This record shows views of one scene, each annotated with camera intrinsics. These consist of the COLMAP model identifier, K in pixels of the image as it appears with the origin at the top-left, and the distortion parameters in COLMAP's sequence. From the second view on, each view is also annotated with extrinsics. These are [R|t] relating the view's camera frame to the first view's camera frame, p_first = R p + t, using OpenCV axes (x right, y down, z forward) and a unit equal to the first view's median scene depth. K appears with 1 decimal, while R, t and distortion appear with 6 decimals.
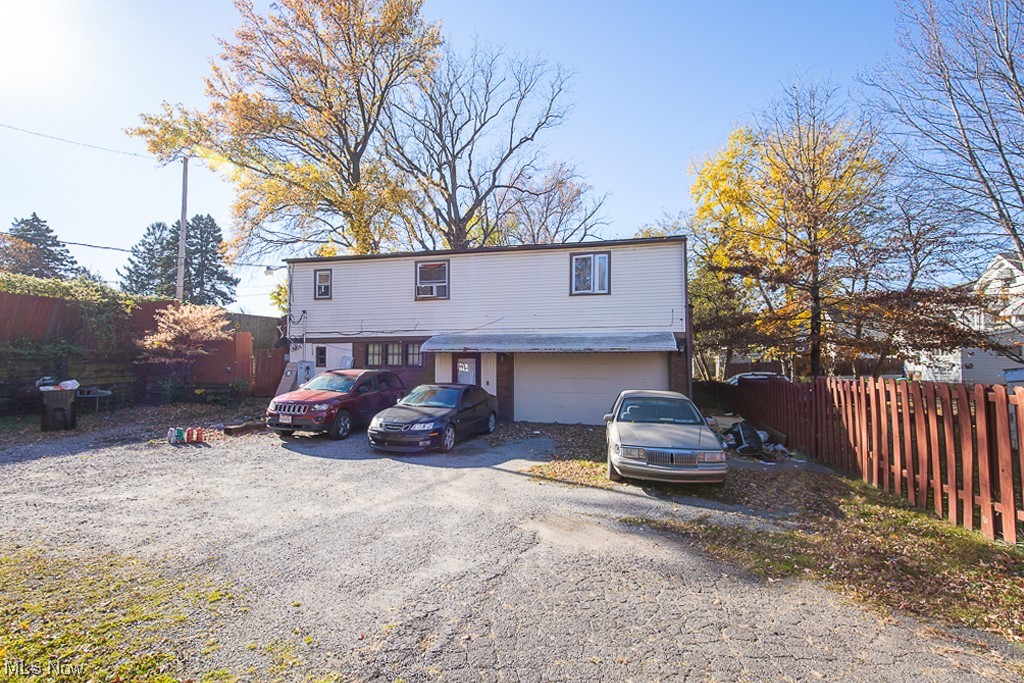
lens RADIAL K [[460.5, 0, 511.5], [0, 460.5, 341.0], [0, 0, 1]] dist [0.000343, -0.000011]
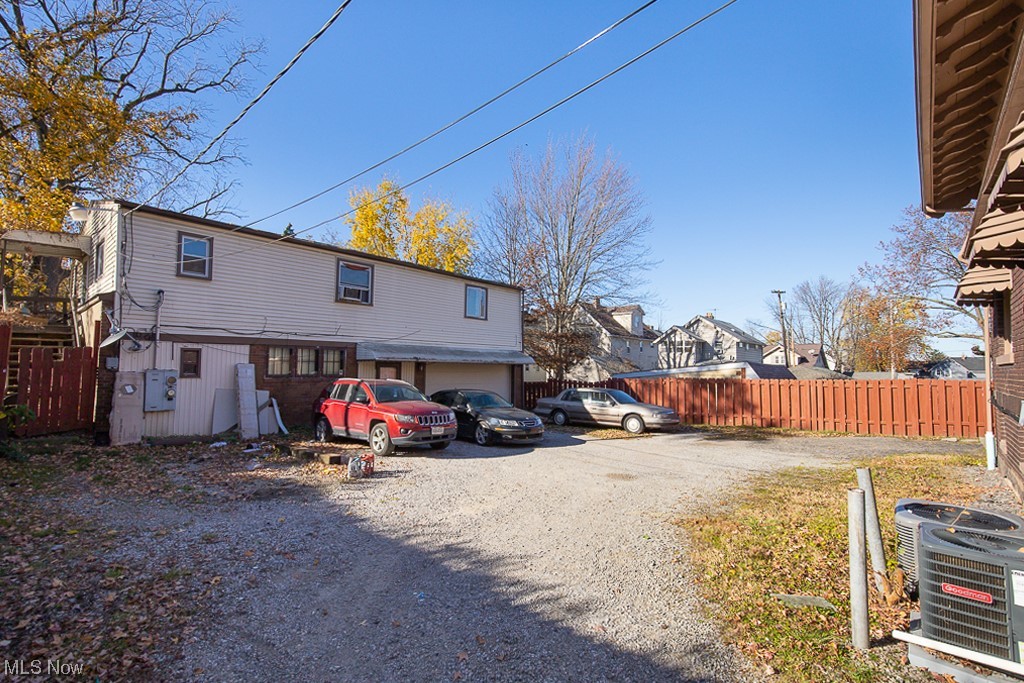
lens RADIAL K [[460.5, 0, 511.5], [0, 460.5, 341.8], [0, 0, 1]] dist [0.000343, -0.000011]
pose [[0.453293, 0.054534, 0.889692, -0.841943], [-0.041497, 0.998336, -0.040051, 0.011311], [-0.890395, -0.018765, 0.454802, 0.286657]]
